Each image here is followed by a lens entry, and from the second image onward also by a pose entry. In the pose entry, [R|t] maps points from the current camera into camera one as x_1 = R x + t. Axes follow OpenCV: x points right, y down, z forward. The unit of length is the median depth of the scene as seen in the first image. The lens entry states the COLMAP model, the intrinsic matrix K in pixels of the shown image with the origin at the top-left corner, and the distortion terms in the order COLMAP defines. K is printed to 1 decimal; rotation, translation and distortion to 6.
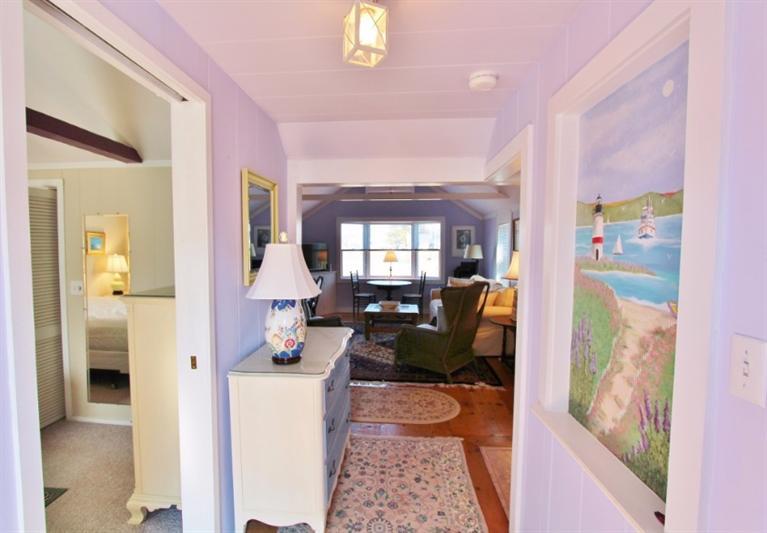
lens RADIAL K [[381.1, 0, 362.3], [0, 381.1, 269.9], [0, 0, 1]] dist [-0.003333, -0.000171]
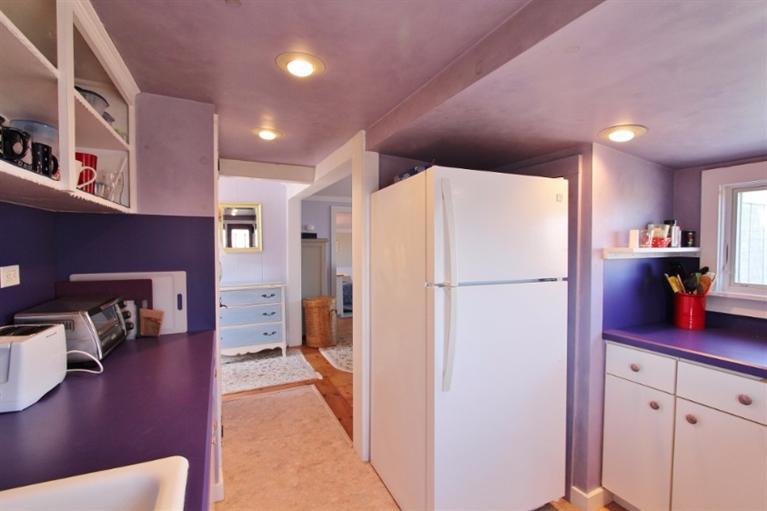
lens RADIAL K [[352.3, 0, 384.6], [0, 352.3, 254.1], [0, 0, 1]] dist [-0.013817, 0.001020]
pose [[0.507034, 0.025189, -0.861558, 0.859650], [-0.049751, 0.998762, -0.000078, -0.003915], [0.860489, 0.042903, 0.507659, 0.325356]]
